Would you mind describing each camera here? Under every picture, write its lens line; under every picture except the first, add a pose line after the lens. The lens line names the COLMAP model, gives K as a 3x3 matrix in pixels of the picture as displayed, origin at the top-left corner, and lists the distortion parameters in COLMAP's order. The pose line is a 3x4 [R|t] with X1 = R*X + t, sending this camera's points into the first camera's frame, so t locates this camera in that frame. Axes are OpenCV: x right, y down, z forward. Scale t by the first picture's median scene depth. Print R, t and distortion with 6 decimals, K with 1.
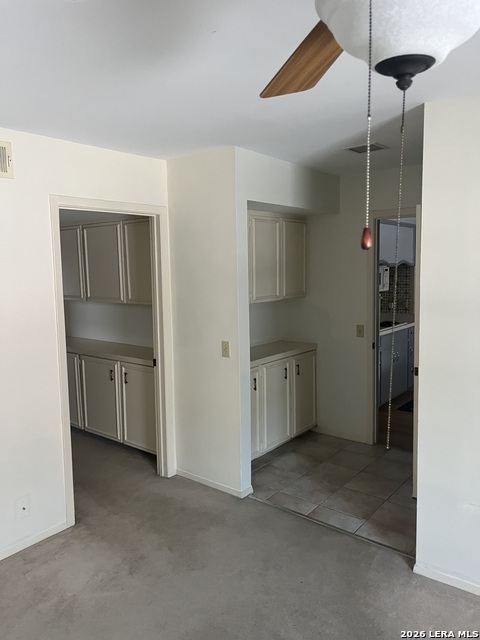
lens RADIAL K [[487.5, 0, 237.4], [0, 487.5, 317.5], [0, 0, 1]] dist [0.011207, -0.017926]
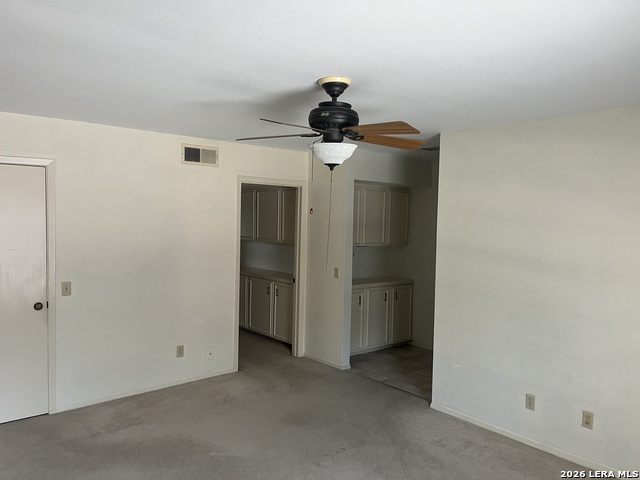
lens RADIAL K [[487.5, 0, 321.6], [0, 487.5, 241.6], [0, 0, 1]] dist [0.011207, -0.017926]
pose [[0.982345, 0.047989, -0.180821, 0.183680], [-0.059658, 0.996435, -0.059652, 0.054720], [0.177314, 0.069386, 0.981705, -0.494149]]
